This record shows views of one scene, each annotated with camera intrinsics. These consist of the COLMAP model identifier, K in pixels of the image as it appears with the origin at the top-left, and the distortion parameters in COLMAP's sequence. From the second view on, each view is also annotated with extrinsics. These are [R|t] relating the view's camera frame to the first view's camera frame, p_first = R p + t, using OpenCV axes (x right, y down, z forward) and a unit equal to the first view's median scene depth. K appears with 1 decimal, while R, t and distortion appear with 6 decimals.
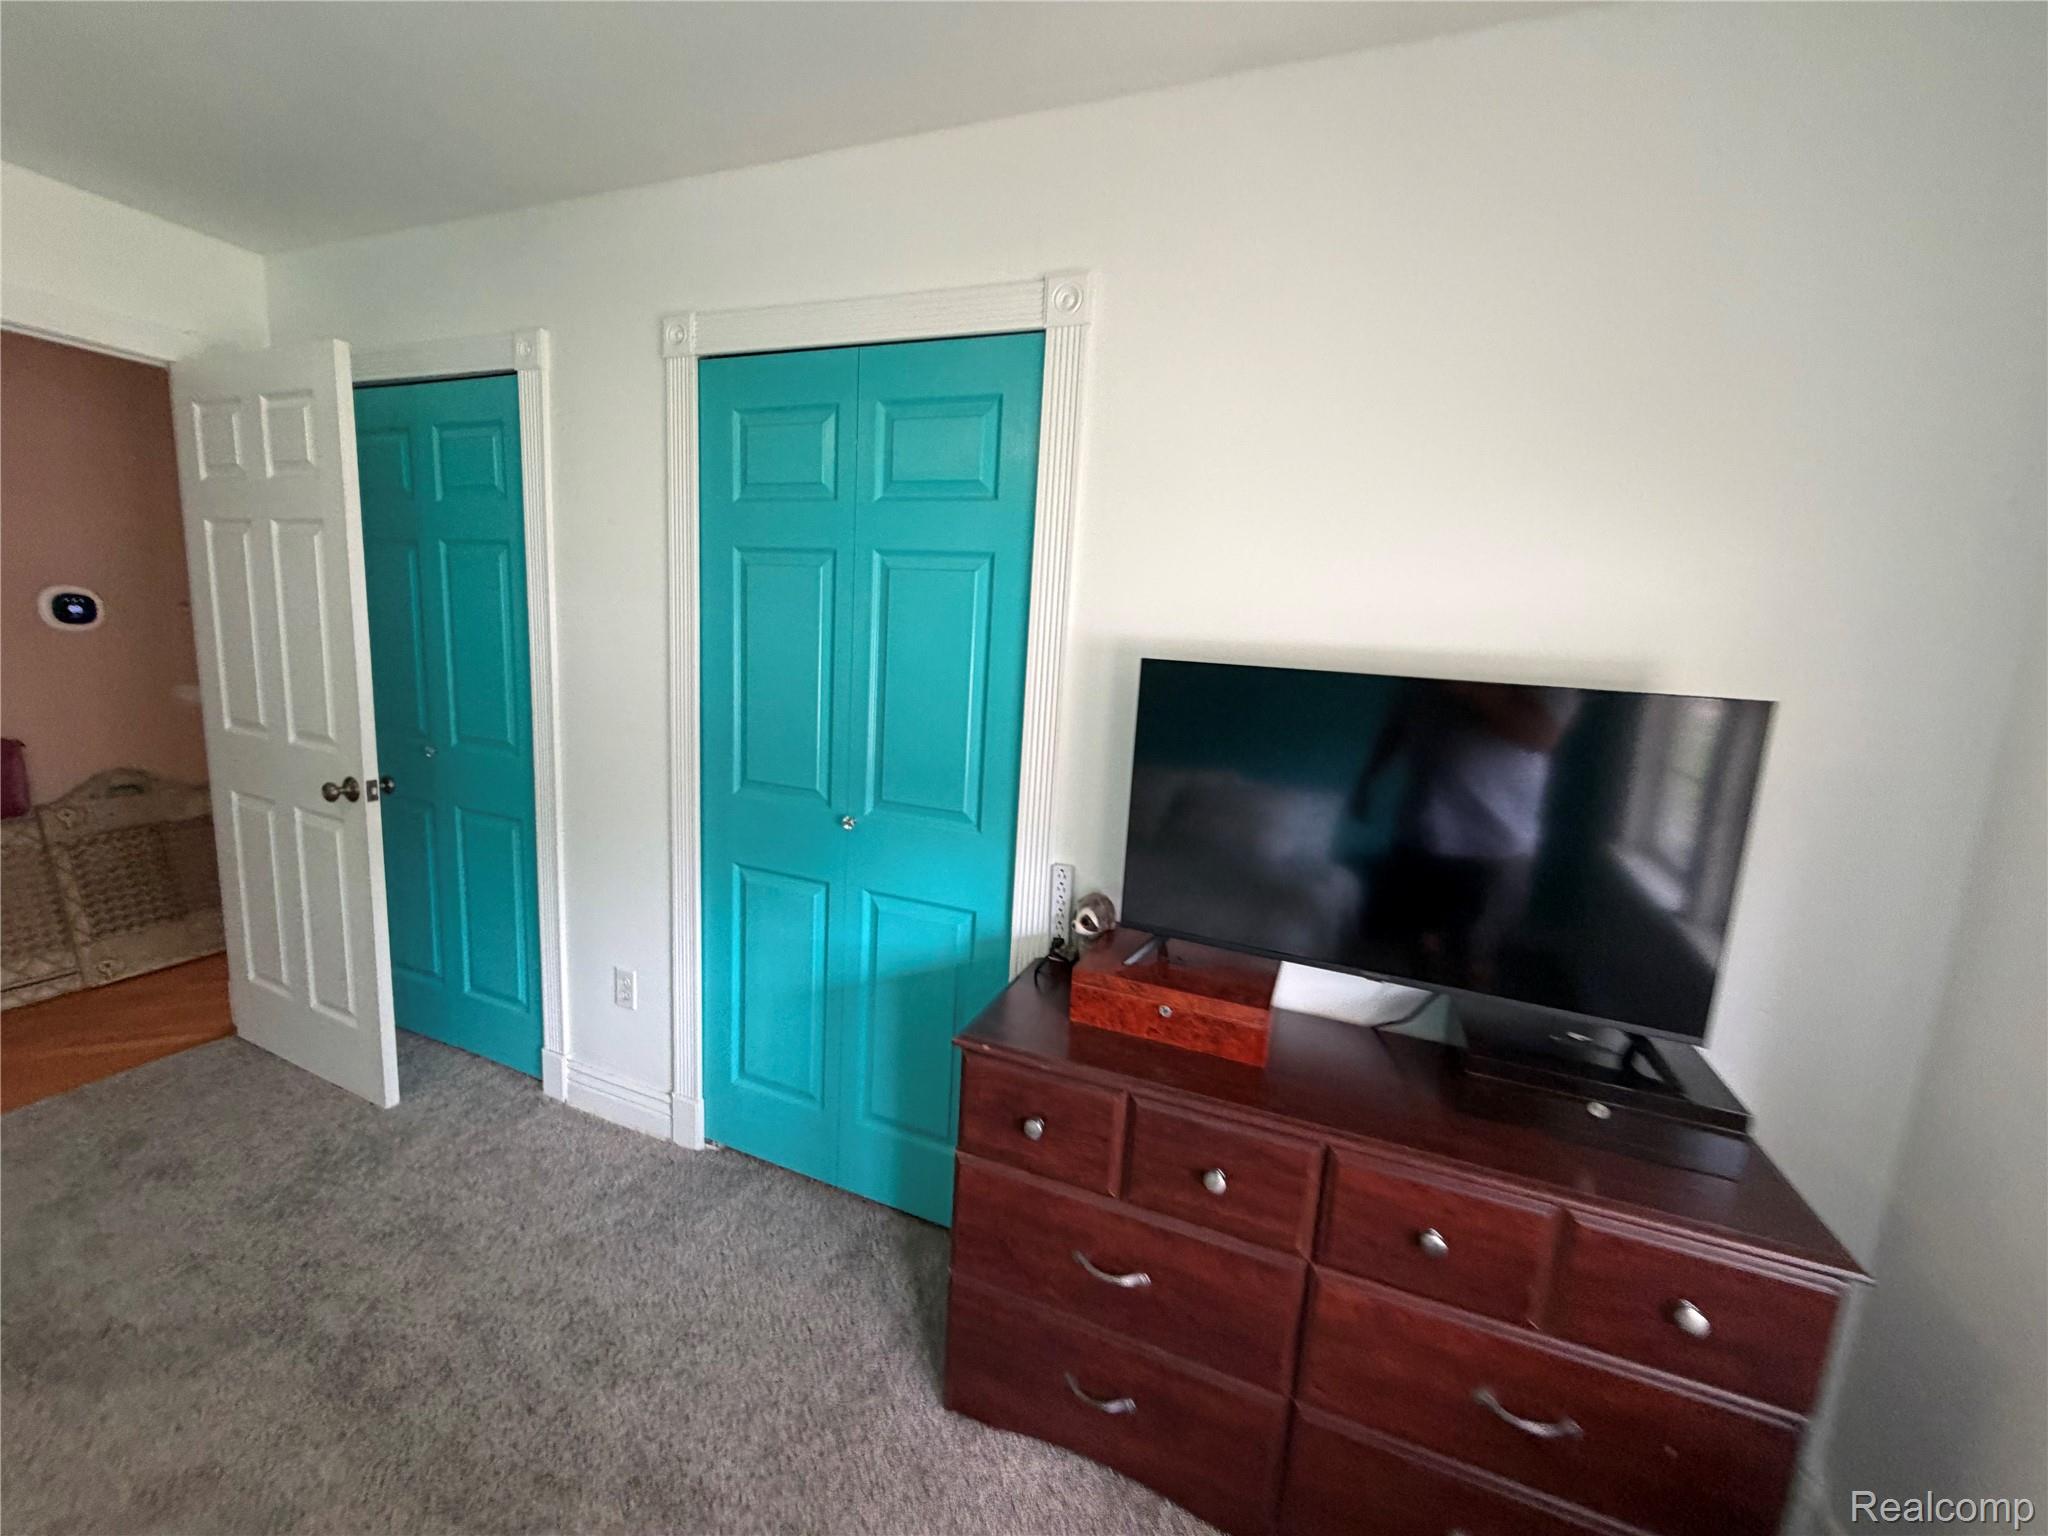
lens RADIAL K [[817.0, 0, 1017.1], [0, 817.0, 760.9], [0, 0, 1]] dist [-0.000394, -0.000357]
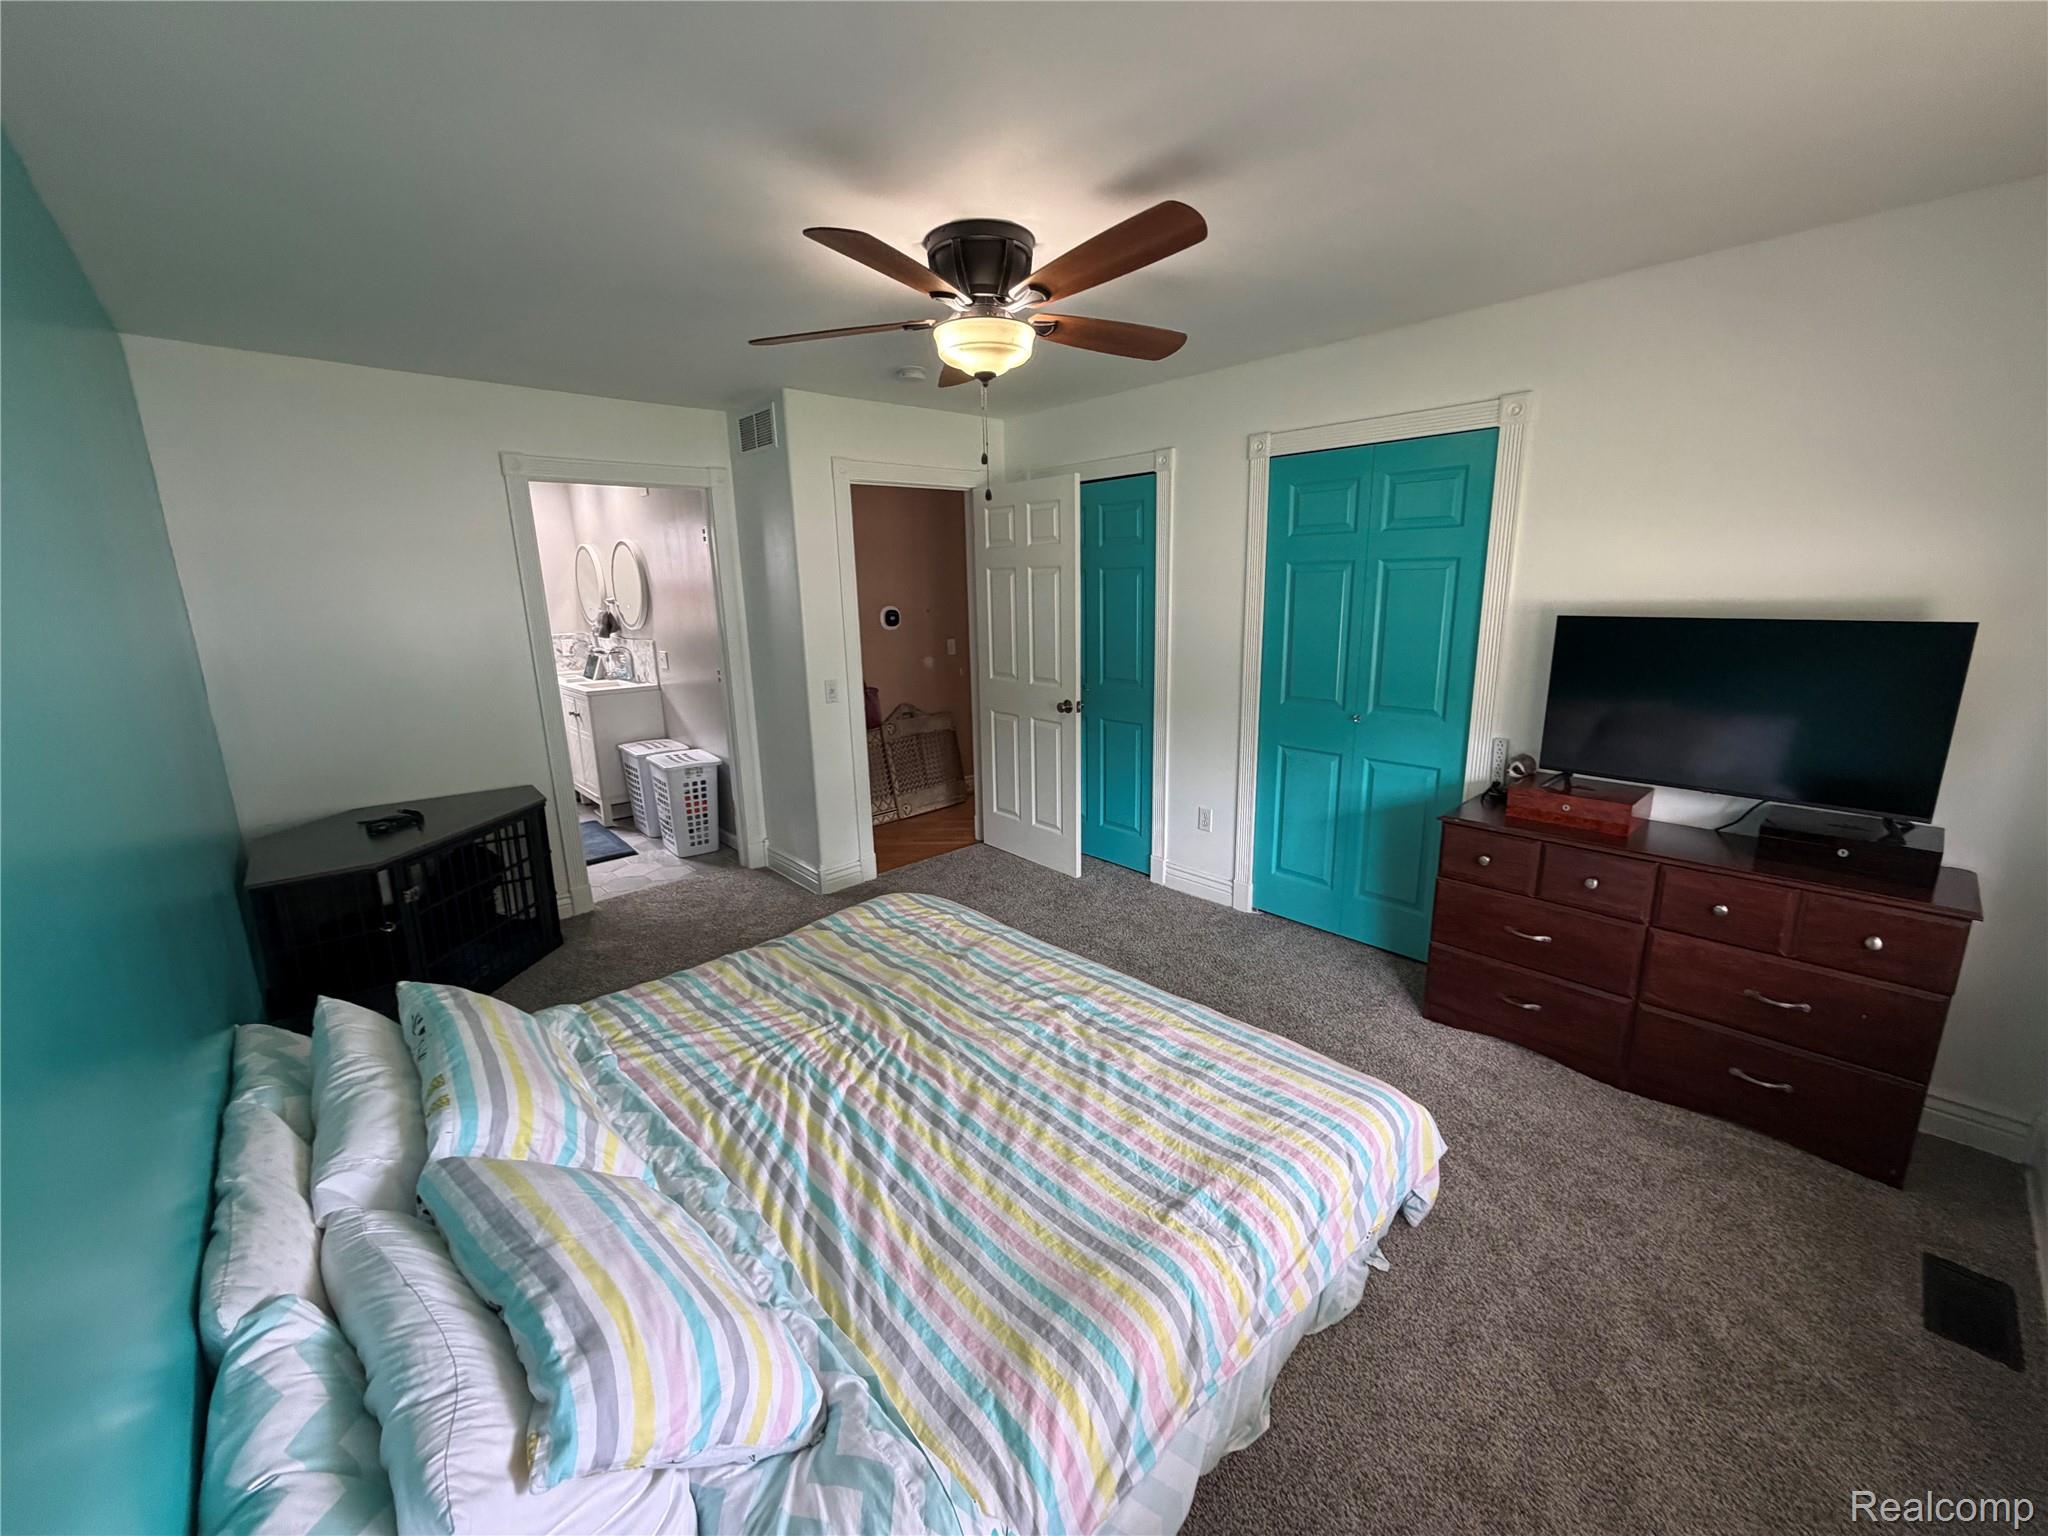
lens RADIAL K [[817.0, 0, 1017.5], [0, 817.0, 767.2], [0, 0, 1]] dist [-0.000394, -0.000357]
pose [[0.900094, 0.019993, -0.435238, -0.091314], [0.006364, 0.998237, 0.059016, 0.066734], [0.435650, -0.055889, 0.898379, -0.818358]]
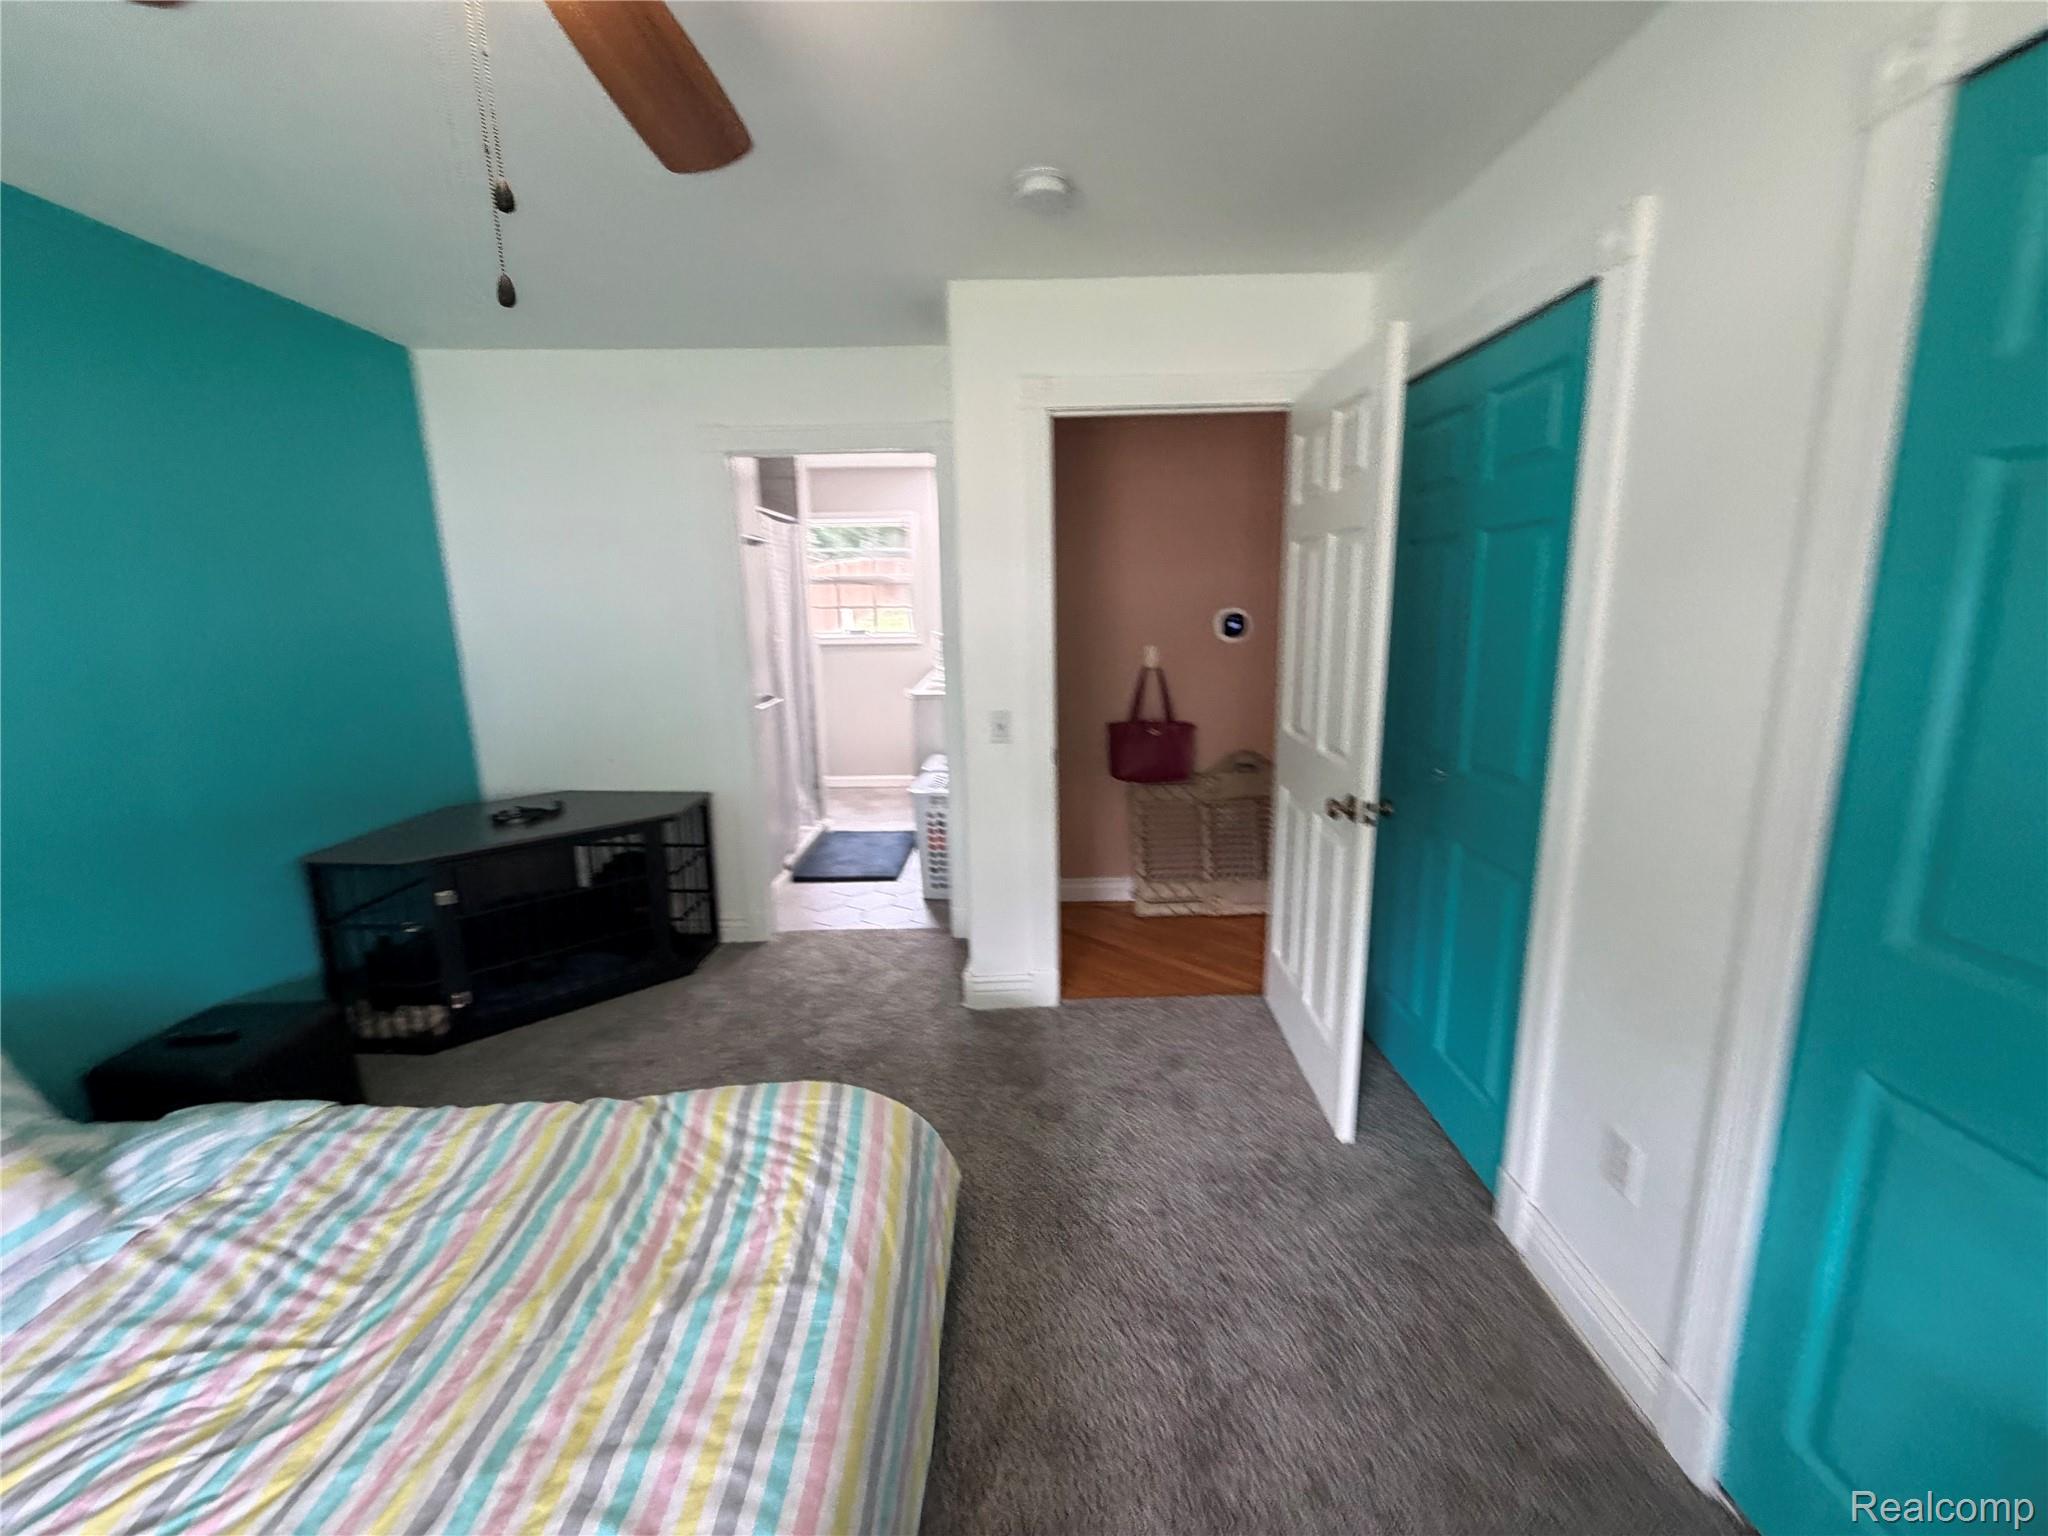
lens RADIAL K [[817.0, 0, 1026.7], [0, 817.0, 762.7], [0, 0, 1]] dist [-0.000394, -0.000357]
pose [[0.380171, 0.118069, -0.917349, -0.094920], [-0.106354, 0.990820, 0.083450, -0.060338], [0.918781, 0.065838, 0.389238, 0.290987]]
